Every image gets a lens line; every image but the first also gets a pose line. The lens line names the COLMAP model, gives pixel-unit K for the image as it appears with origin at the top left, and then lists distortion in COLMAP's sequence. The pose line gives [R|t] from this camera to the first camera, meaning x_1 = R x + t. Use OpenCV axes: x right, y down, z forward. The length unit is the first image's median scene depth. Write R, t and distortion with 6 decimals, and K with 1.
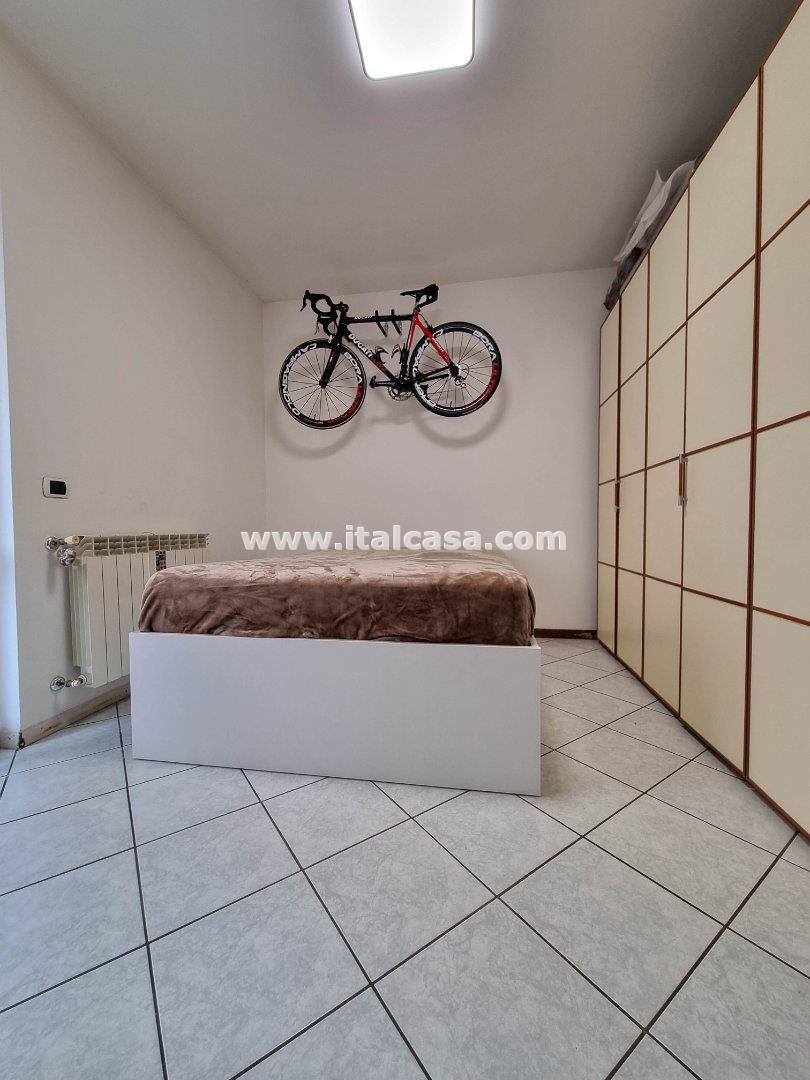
lens RADIAL K [[447.0, 0, 405.0], [0, 447.0, 540.0], [0, 0, 1]] dist [0.000954, -0.000296]
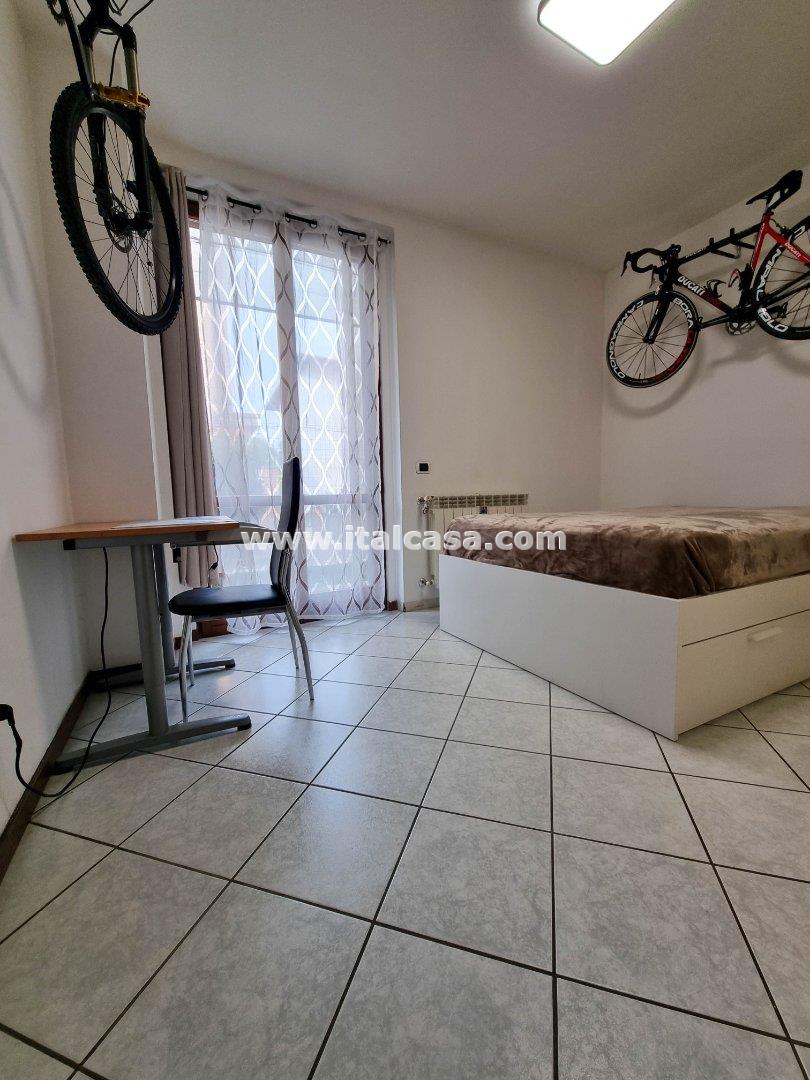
lens RADIAL K [[447.0, 0, 405.0], [0, 447.0, 540.0], [0, 0, 1]] dist [0.000954, -0.000296]
pose [[0.600563, 0.067982, -0.796682, 0.320397], [0.000801, 0.996327, 0.085622, 0.006396], [0.799577, -0.052059, 0.598303, -0.047246]]
